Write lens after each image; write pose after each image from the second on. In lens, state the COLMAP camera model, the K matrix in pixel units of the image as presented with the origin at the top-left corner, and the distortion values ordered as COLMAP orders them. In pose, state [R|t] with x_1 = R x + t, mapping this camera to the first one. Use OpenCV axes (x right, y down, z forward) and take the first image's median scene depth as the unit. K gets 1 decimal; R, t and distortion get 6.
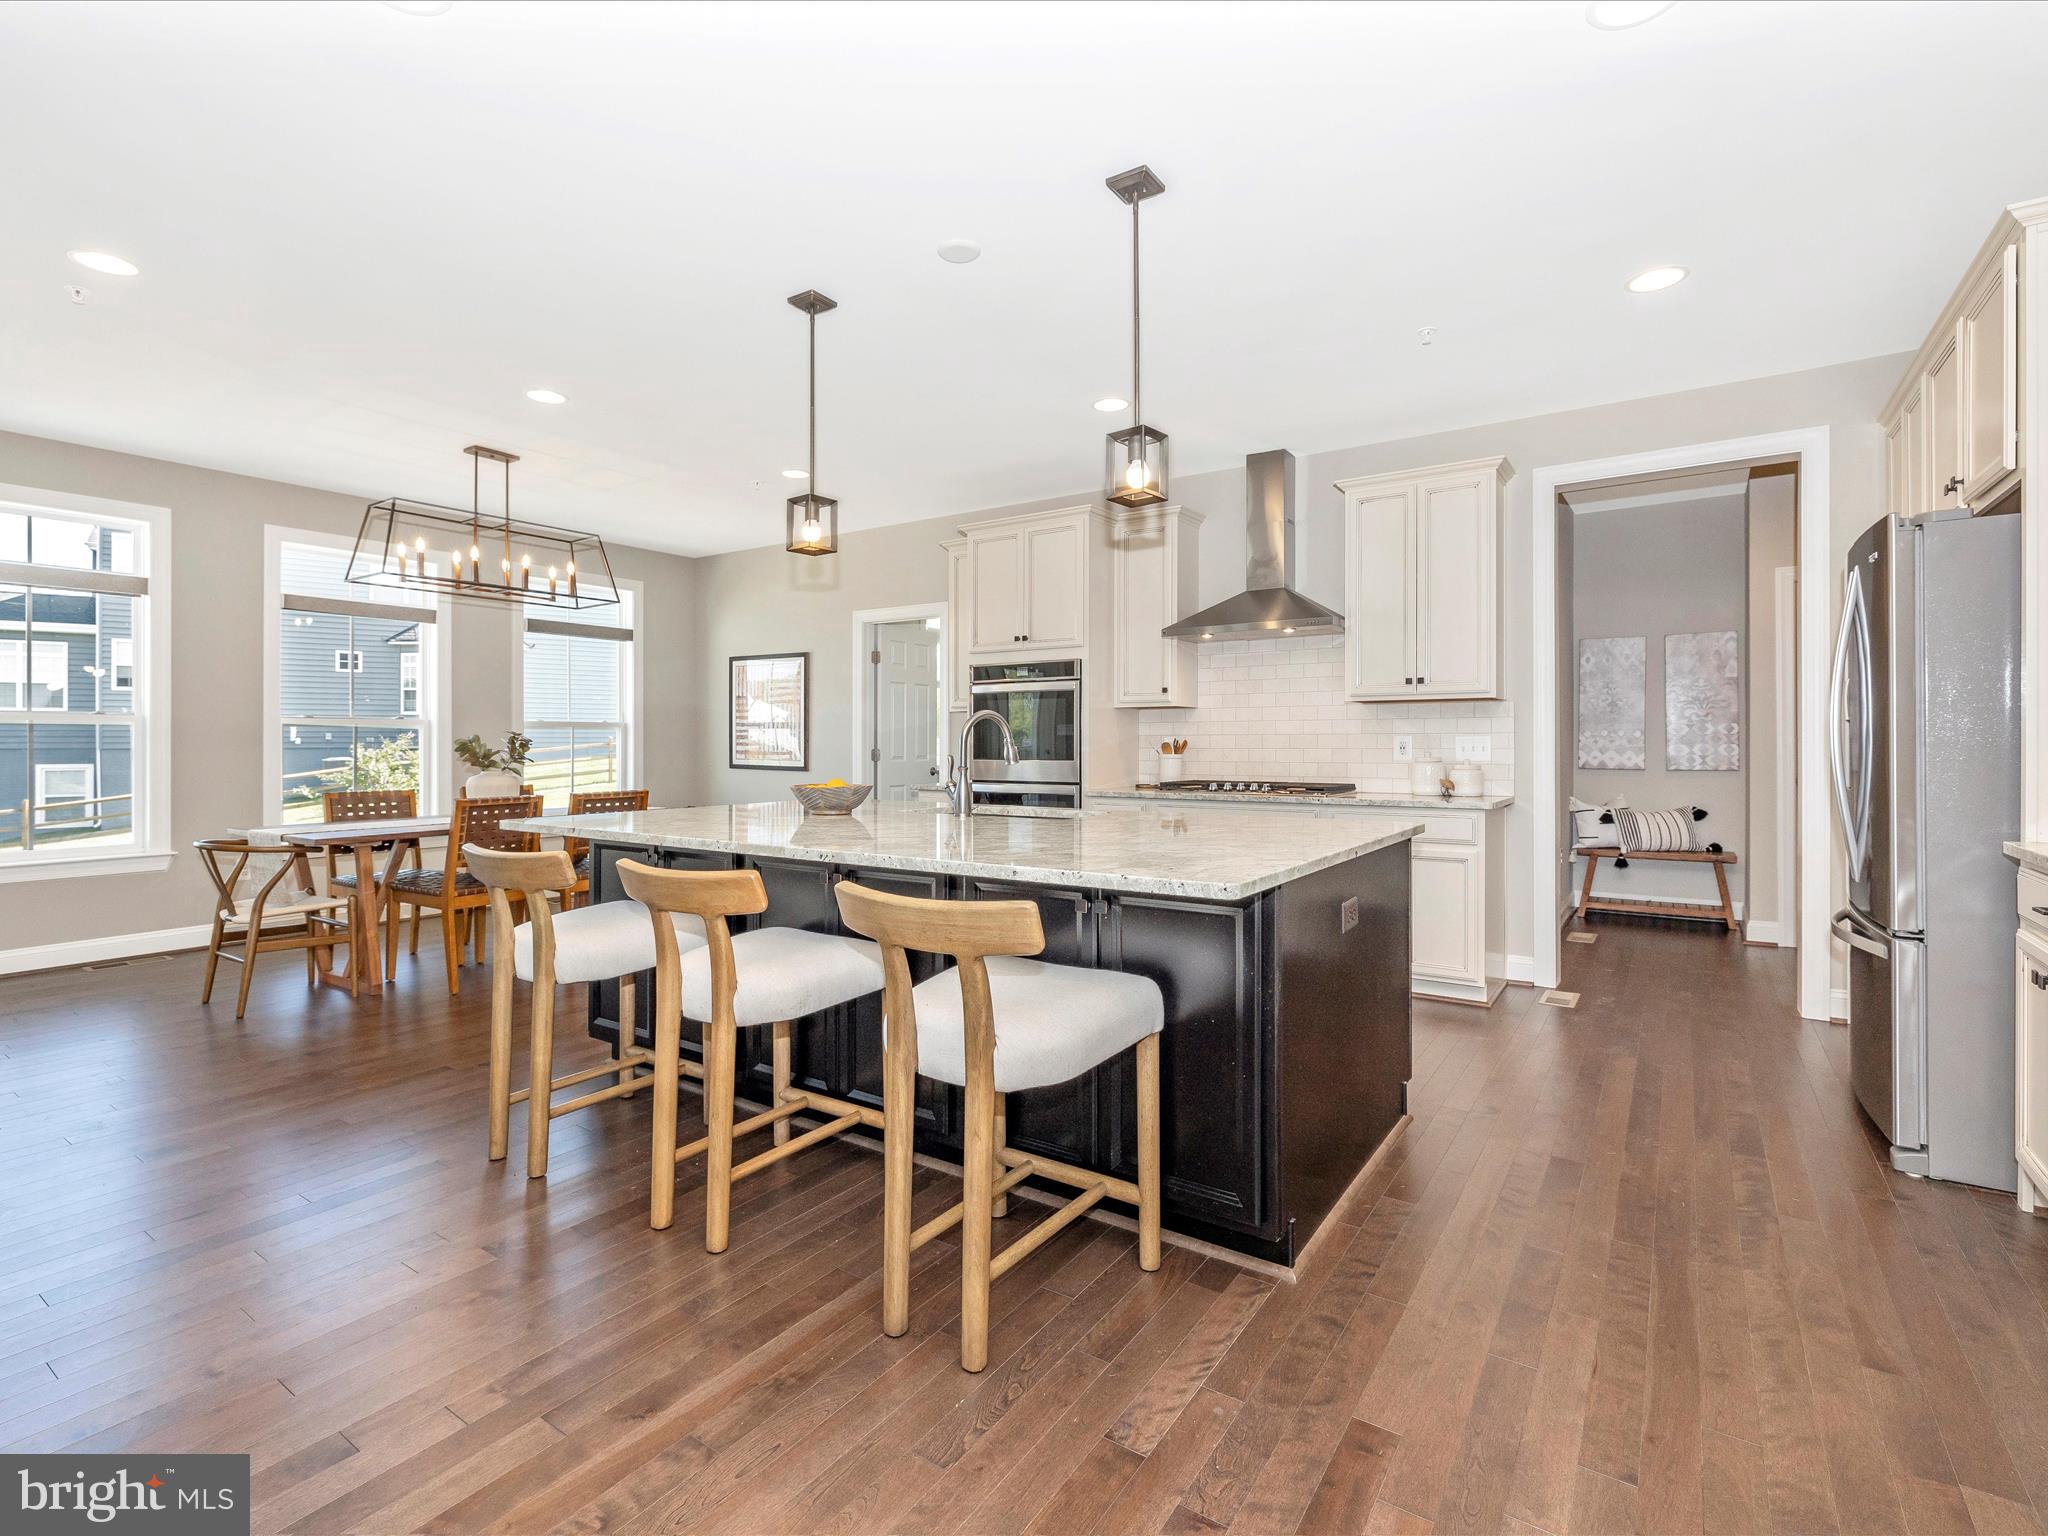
lens RADIAL K [[963.9, 0, 1015.0], [0, 963.9, 737.4], [0, 0, 1]] dist [-0.012293, -0.000230]
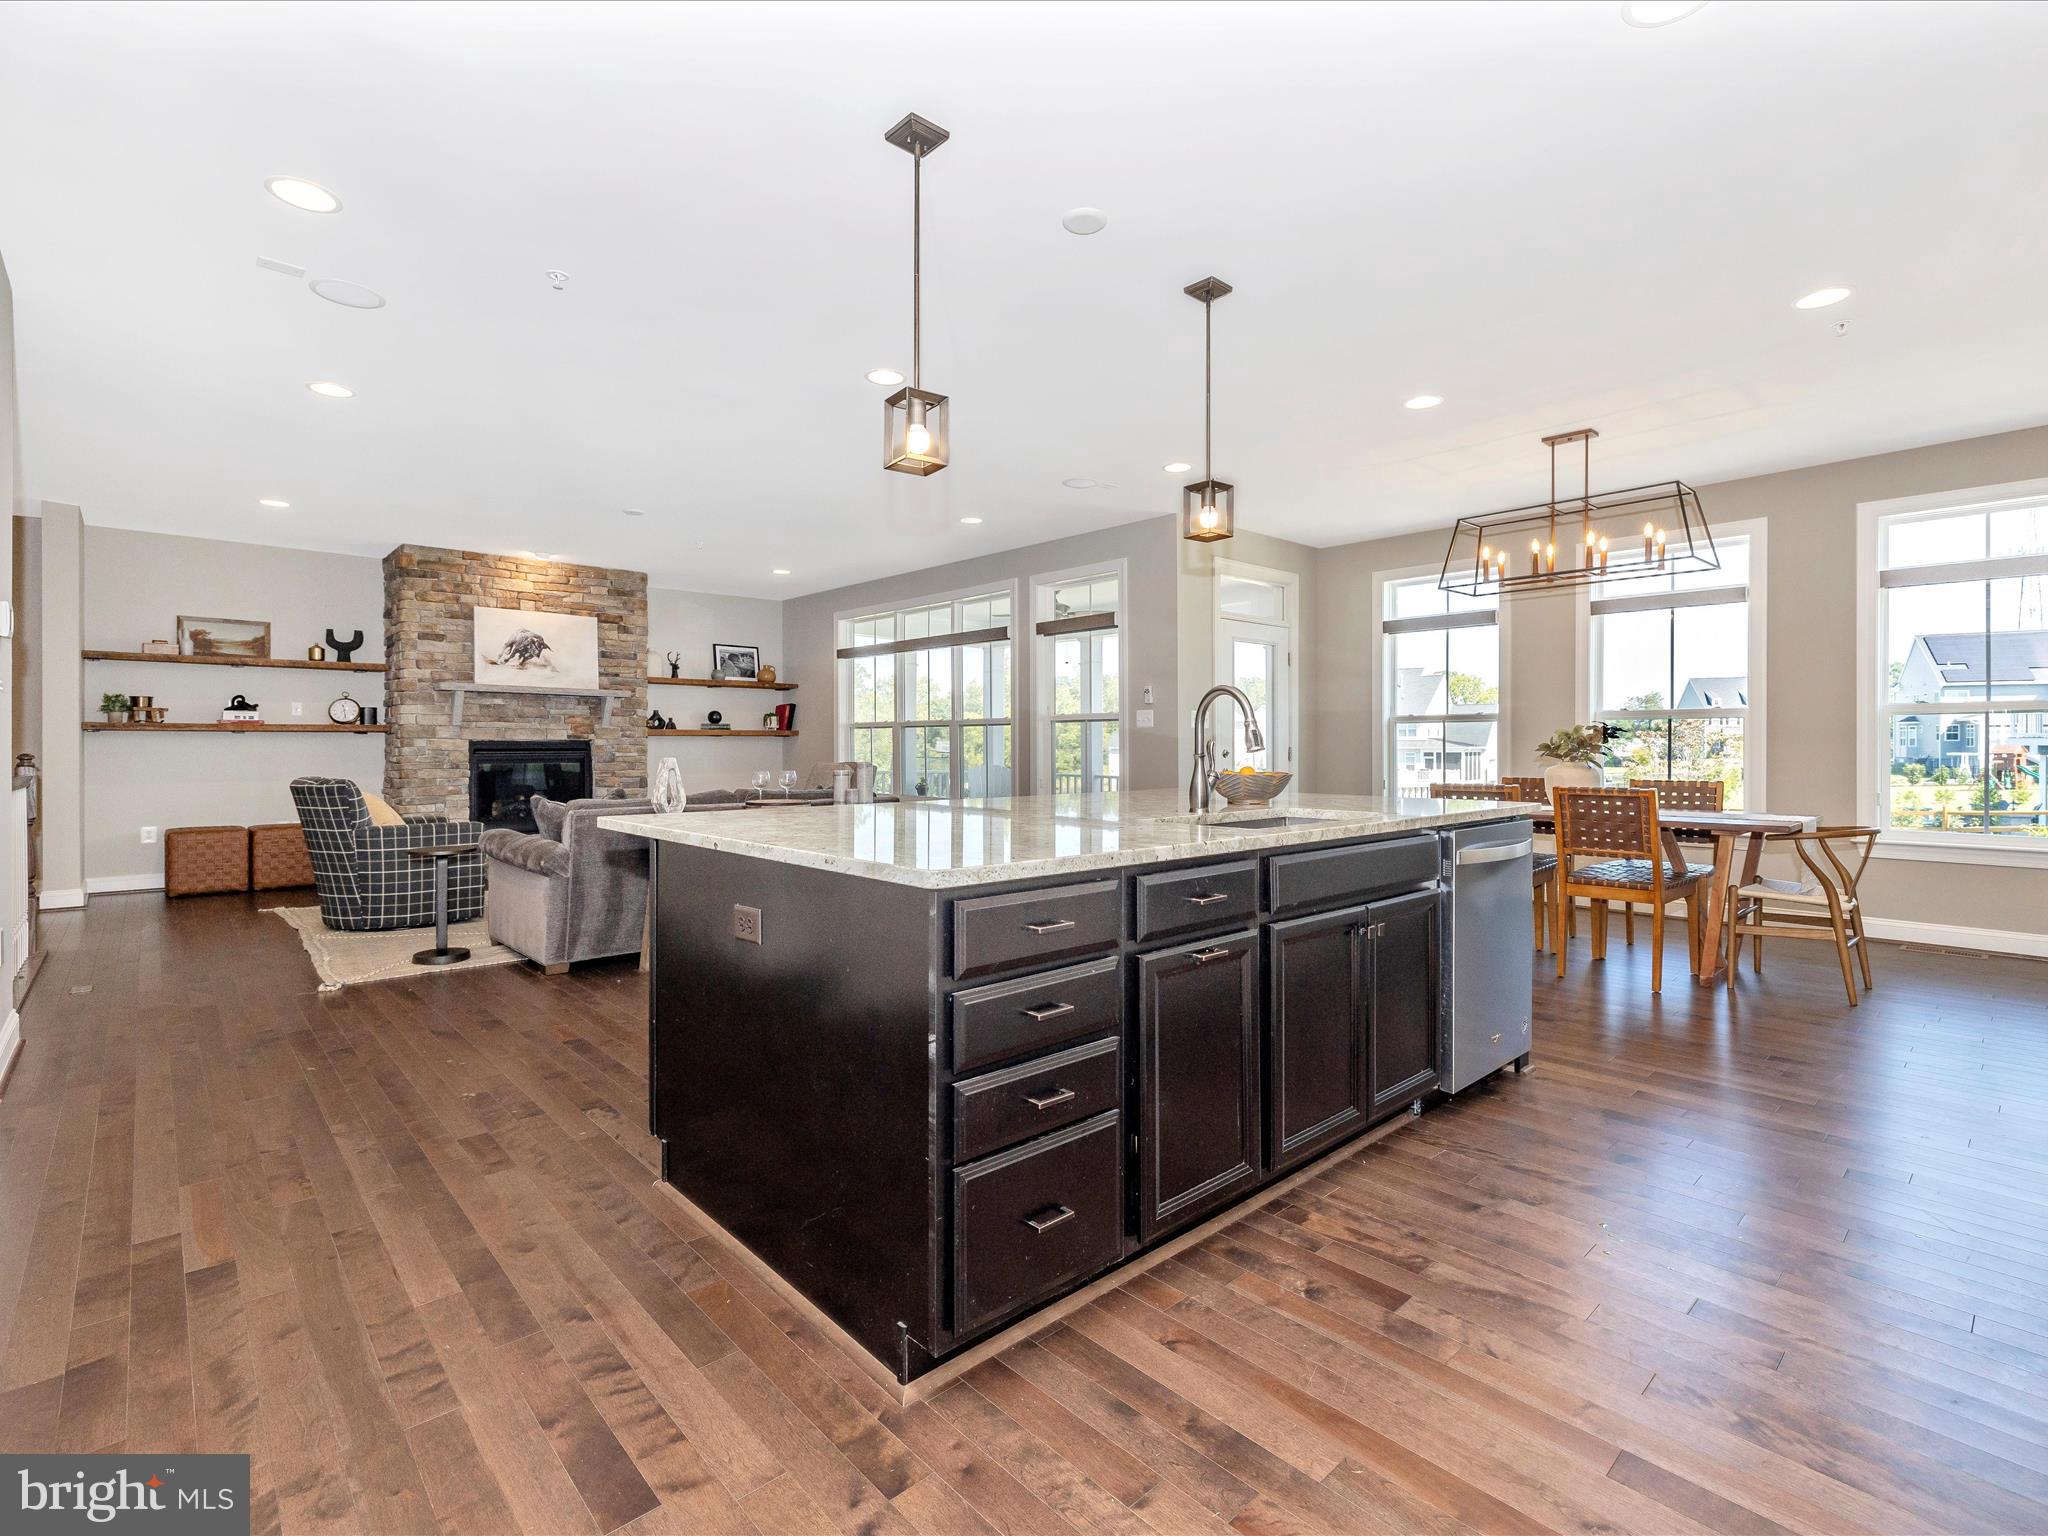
lens RADIAL K [[963.9, 0, 1015.0], [0, 963.9, 737.4], [0, 0, 1]] dist [-0.012293, -0.000230]
pose [[-0.227024, 0.004038, -0.973881, 0.997160], [0.003487, 0.999988, 0.003333, 0.006911], [0.973883, -0.002639, -0.227036, 1.262818]]
